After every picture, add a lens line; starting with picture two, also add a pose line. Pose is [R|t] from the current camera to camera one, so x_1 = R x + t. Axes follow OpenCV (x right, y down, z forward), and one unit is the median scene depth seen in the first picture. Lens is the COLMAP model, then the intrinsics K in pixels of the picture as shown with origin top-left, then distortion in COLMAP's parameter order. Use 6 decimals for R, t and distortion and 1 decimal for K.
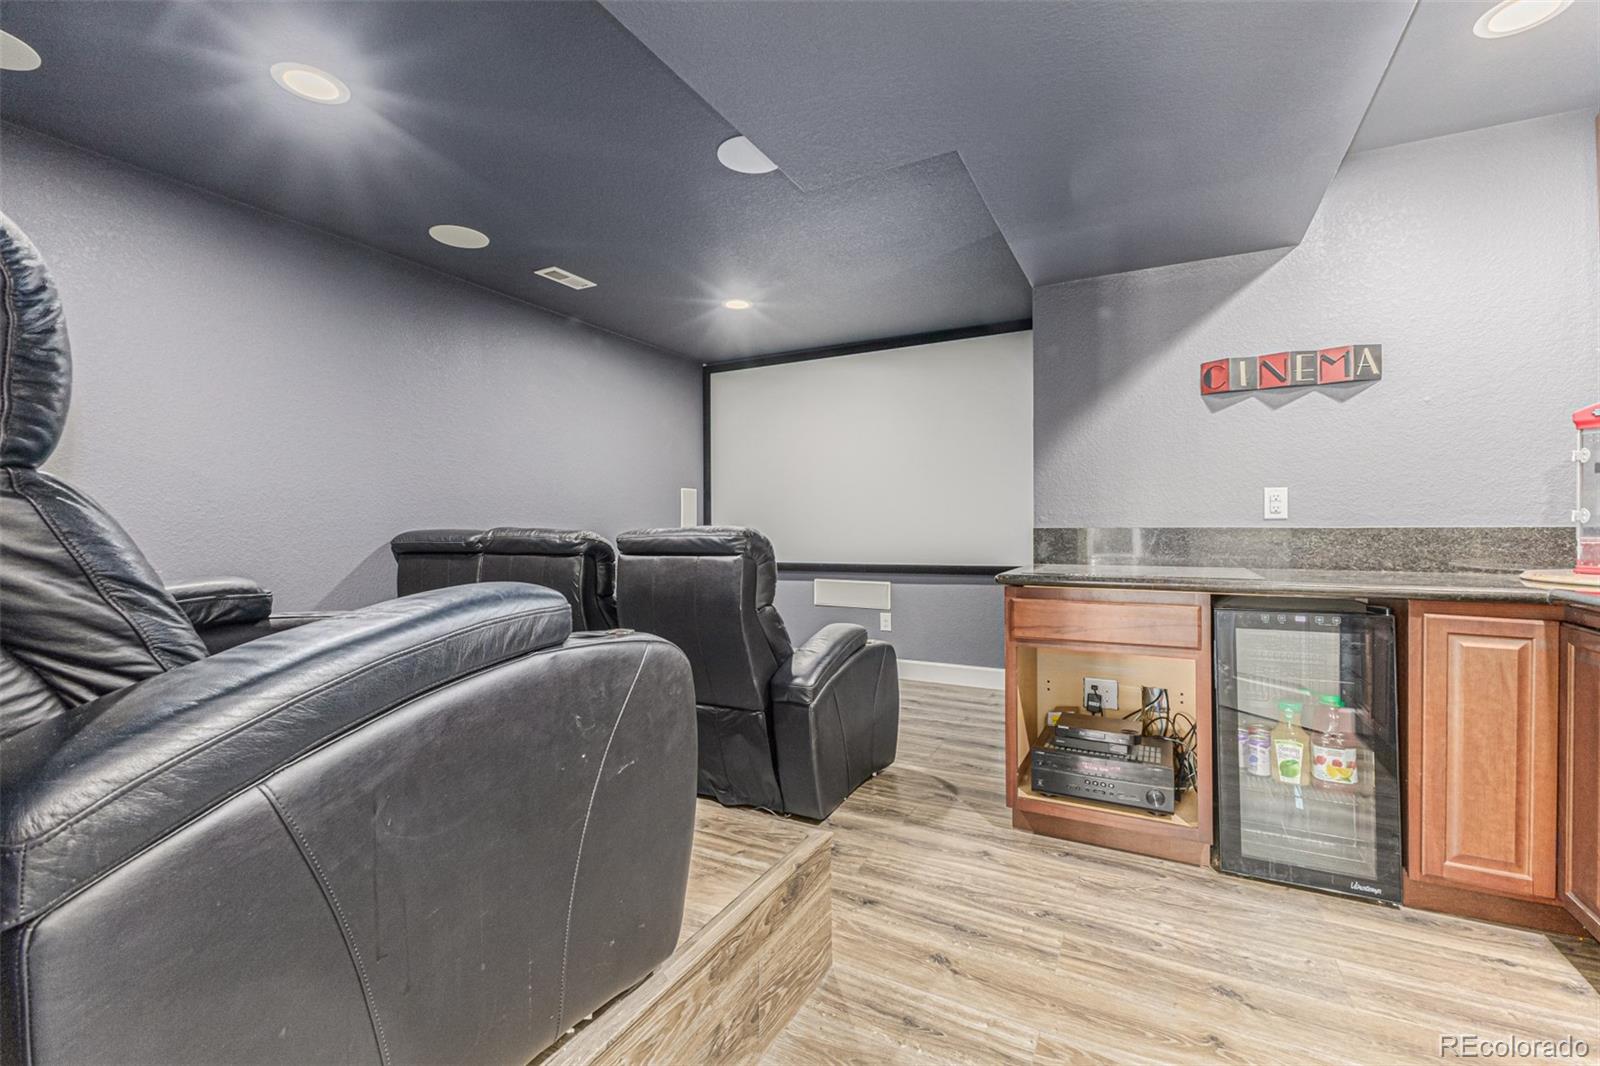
lens RADIAL K [[701.3, 0, 799.8], [0, 701.3, 531.9], [0, 0, 1]] dist [0.000024, 0.000130]
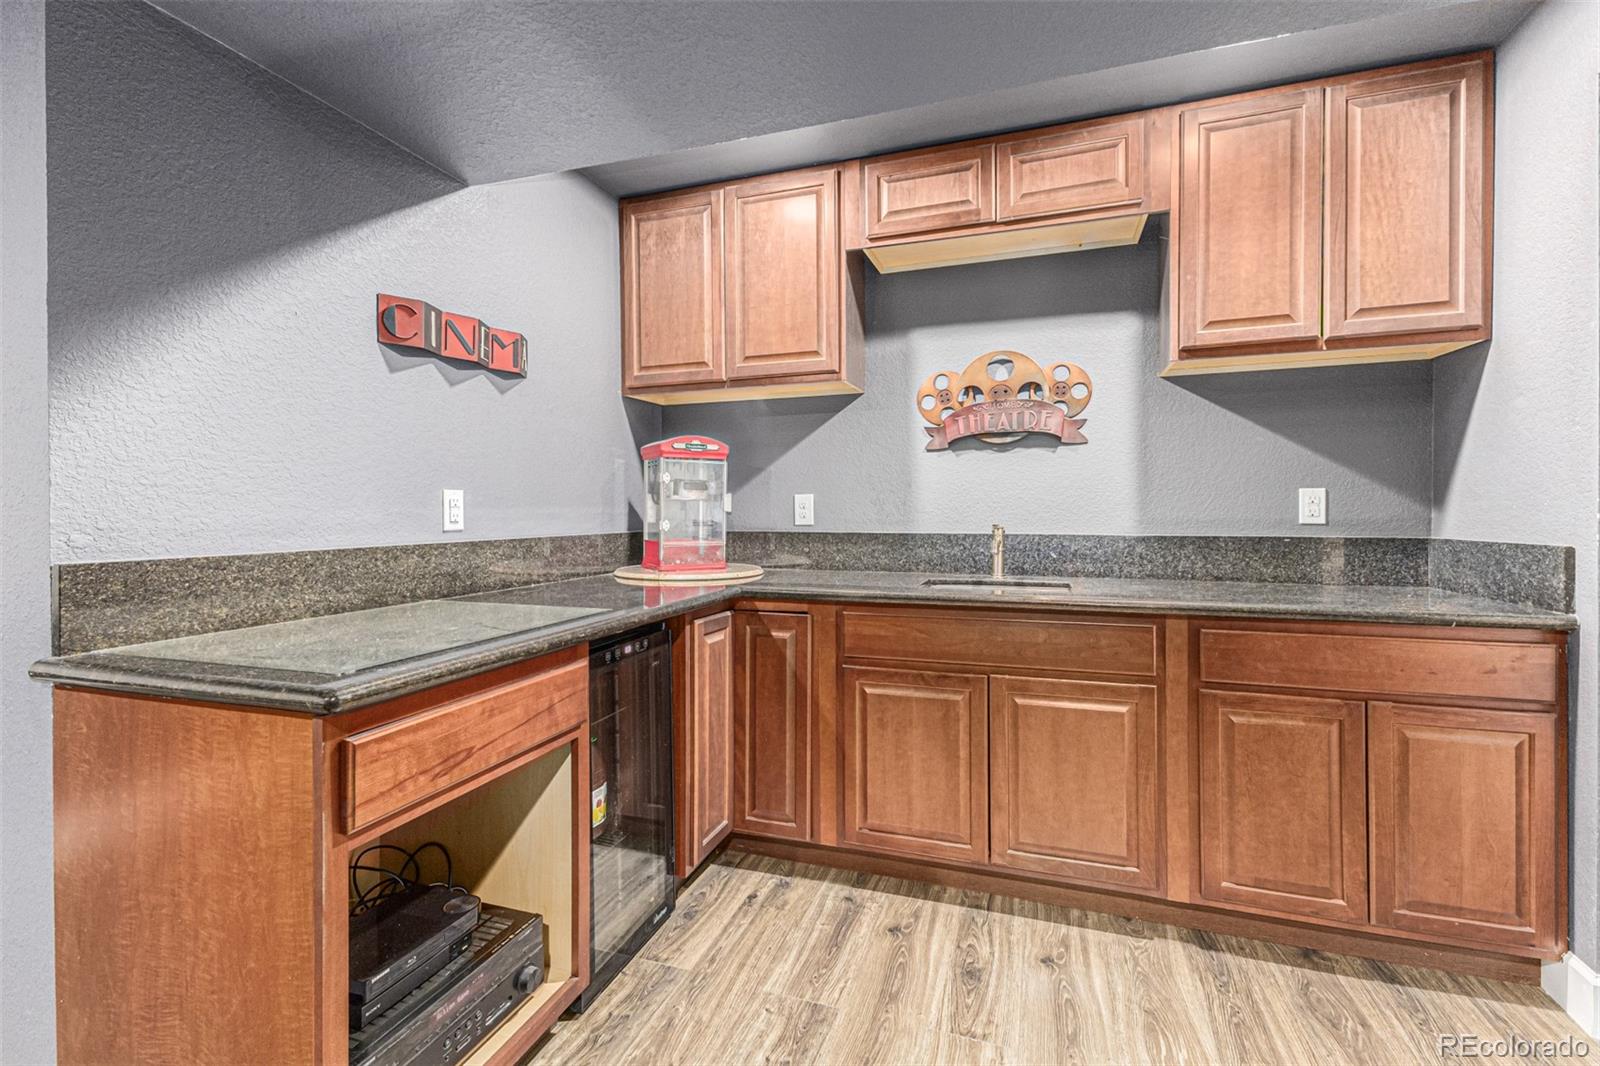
lens RADIAL K [[701.3, 0, 801.5], [0, 701.3, 516.6], [0, 0, 1]] dist [0.000024, 0.000130]
pose [[-0.151215, -0.008520, 0.988464, -0.142030], [0.010940, 0.999887, 0.010293, -0.039341], [-0.988440, 0.012370, -0.151105, 0.772315]]
